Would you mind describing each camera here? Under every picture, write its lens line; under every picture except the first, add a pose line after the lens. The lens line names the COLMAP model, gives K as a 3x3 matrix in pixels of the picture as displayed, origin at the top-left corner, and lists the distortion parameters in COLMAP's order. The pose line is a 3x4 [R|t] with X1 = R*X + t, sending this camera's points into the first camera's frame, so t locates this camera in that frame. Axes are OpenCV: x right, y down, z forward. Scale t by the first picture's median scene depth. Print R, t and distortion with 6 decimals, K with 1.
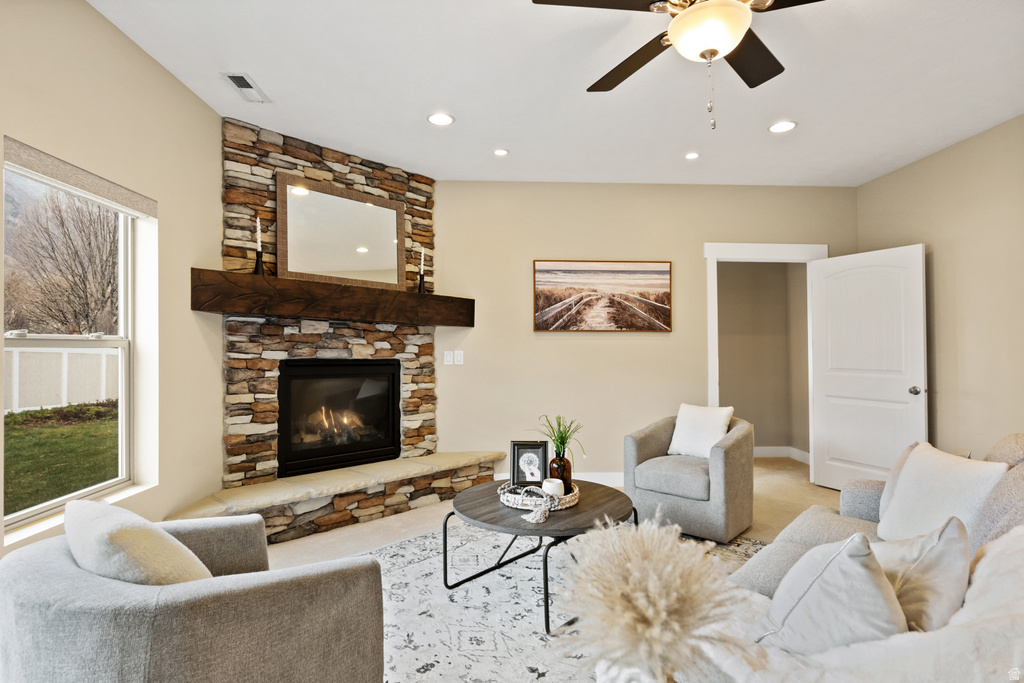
lens RADIAL K [[529.2, 0, 510.5], [0, 529.2, 338.0], [0, 0, 1]] dist [-0.001439, -0.000098]
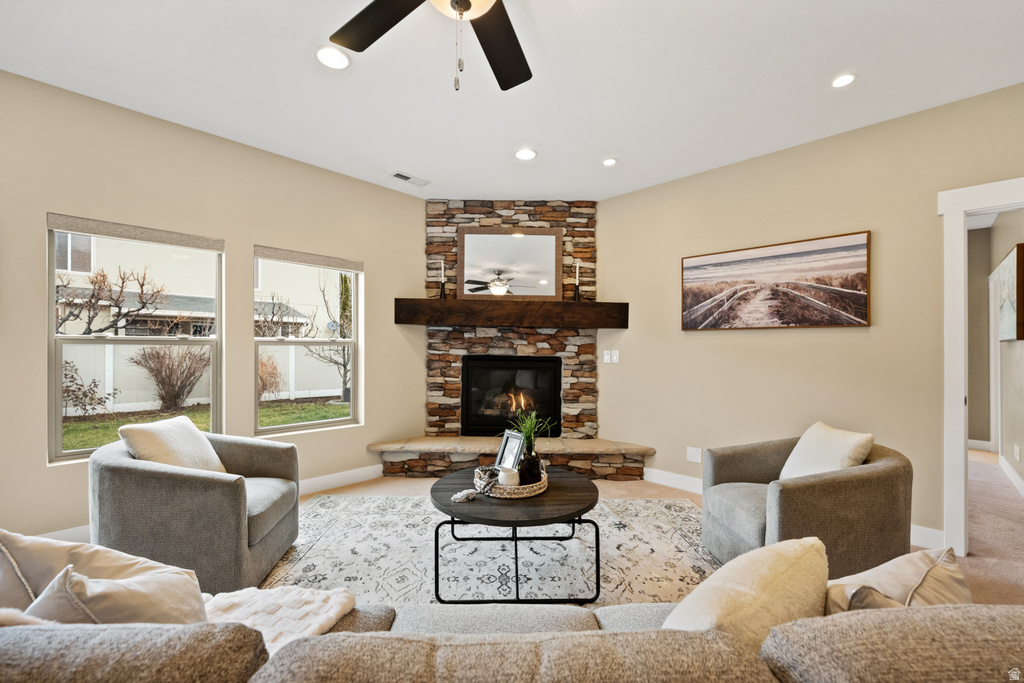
lens RADIAL K [[414.6, 0, 510.5], [0, 414.6, 347.8], [0, 0, 1]] dist [0.000137, 0.000059]
pose [[0.688709, 0.000477, -0.725038, 0.405663], [0.008901, 0.999919, 0.009113, 0.009645], [0.724984, -0.012730, 0.688649, 0.256312]]
